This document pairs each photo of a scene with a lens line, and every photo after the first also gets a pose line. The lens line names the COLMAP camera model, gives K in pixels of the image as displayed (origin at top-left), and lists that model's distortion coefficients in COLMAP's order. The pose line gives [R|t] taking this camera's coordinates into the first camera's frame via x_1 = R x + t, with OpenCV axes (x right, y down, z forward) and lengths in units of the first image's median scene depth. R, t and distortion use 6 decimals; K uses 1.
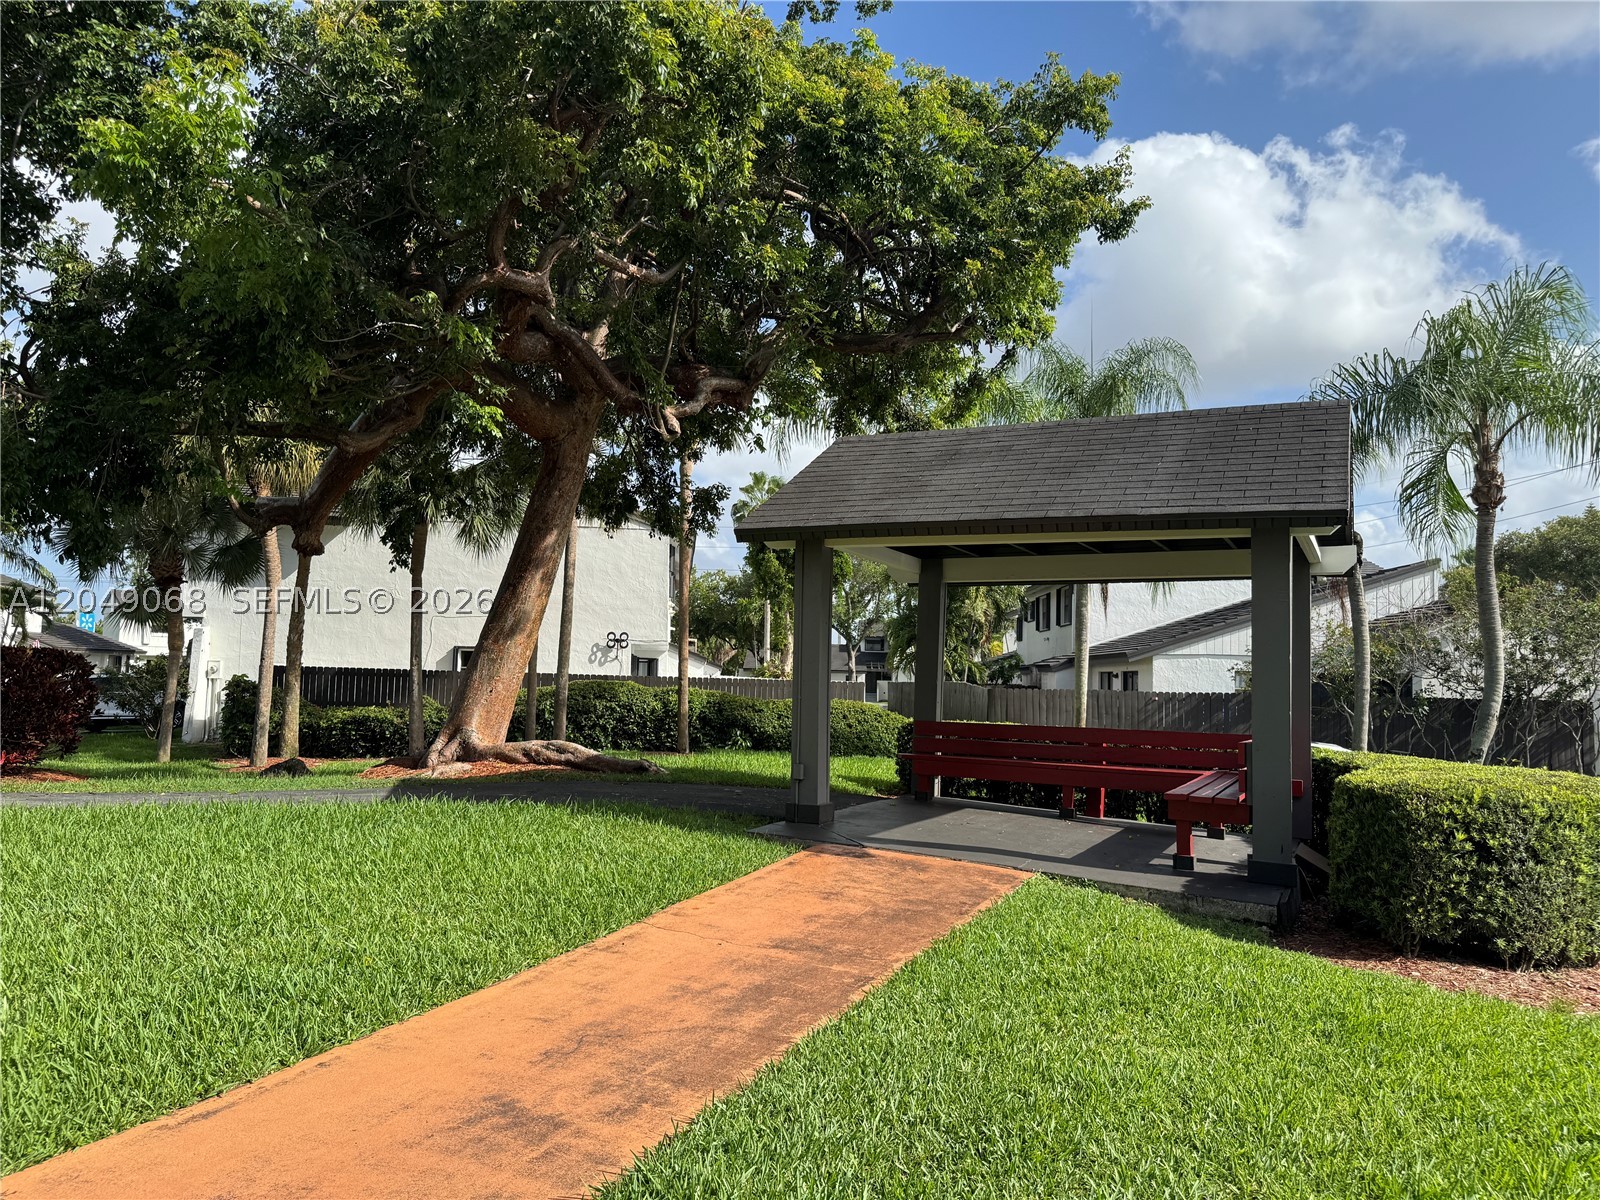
lens RADIAL K [[1122.3, 0, 801.1], [0, 1122.3, 608.4], [0, 0, 1]] dist [0.076941, -0.112388]
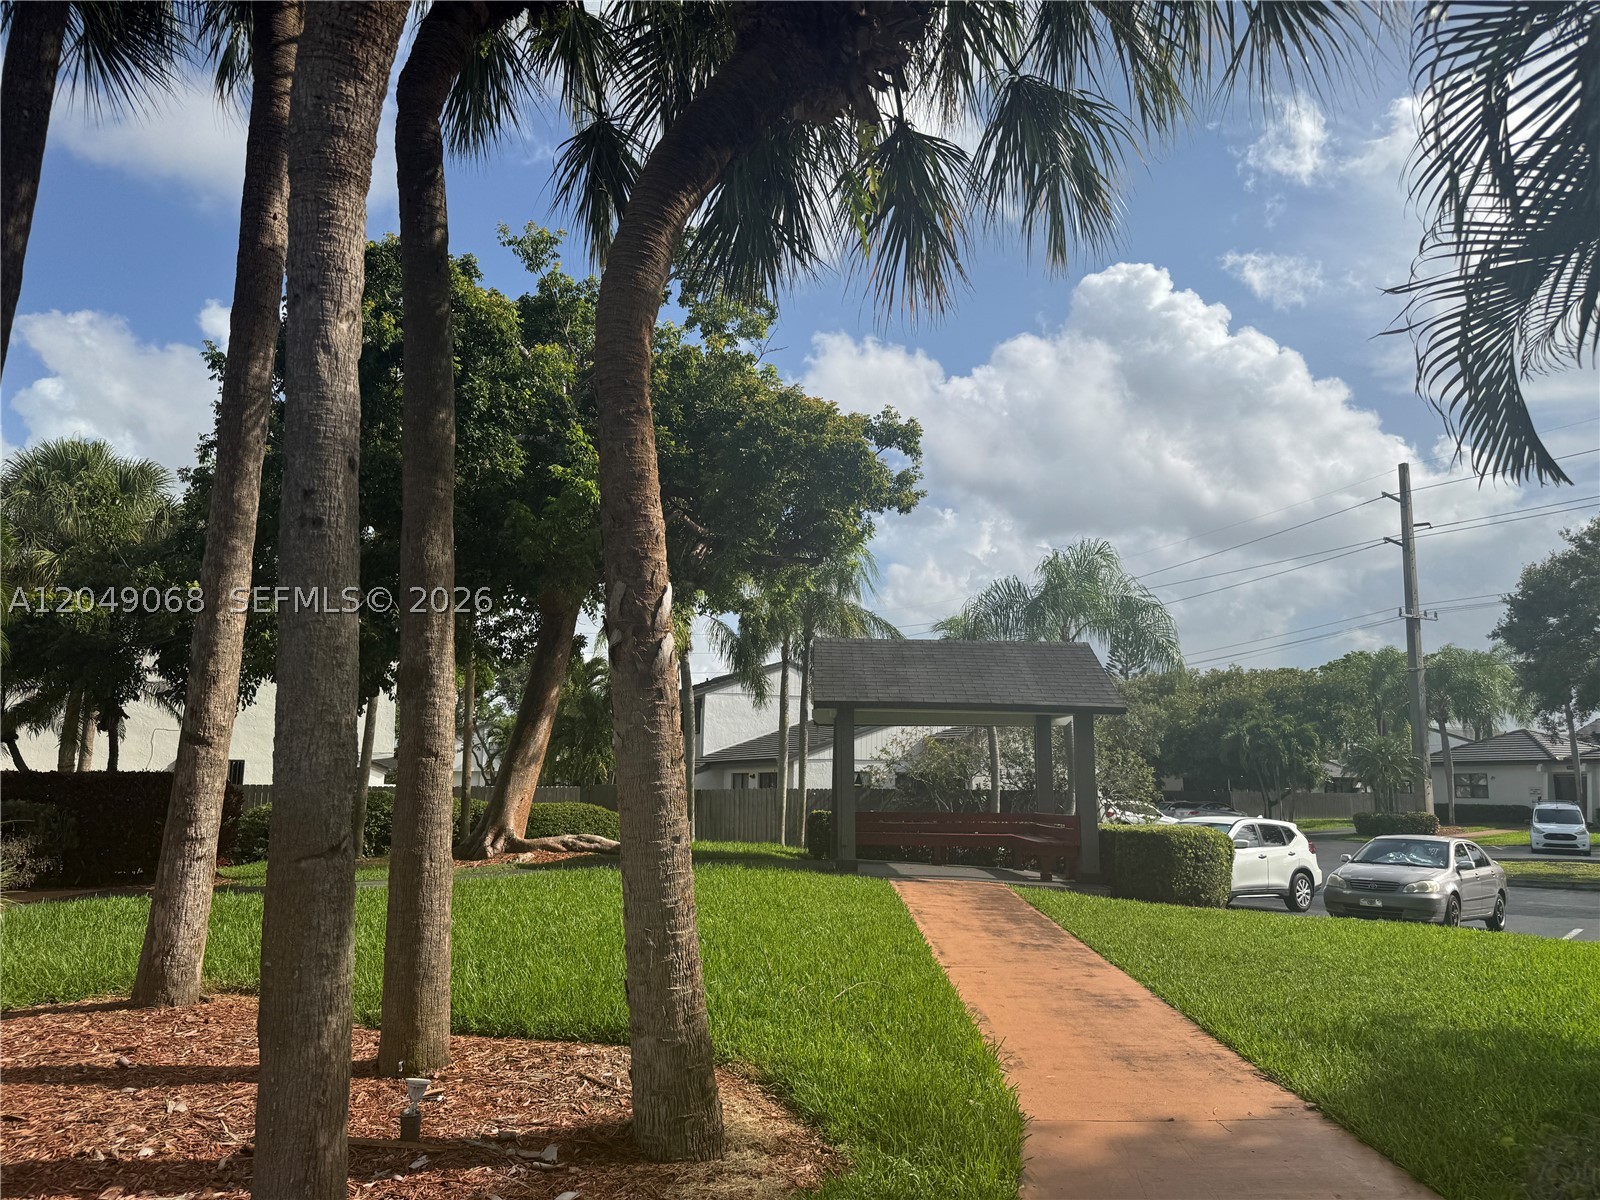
lens RADIAL K [[1122.3, 0, 801.1], [0, 1122.3, 608.4], [0, 0, 1]] dist [0.076941, -0.112388]
pose [[0.904539, 0.050823, 0.423351, -0.589357], [-0.014544, 0.995971, -0.088489, -0.044932], [-0.426142, 0.073885, 0.901634, -0.422717]]
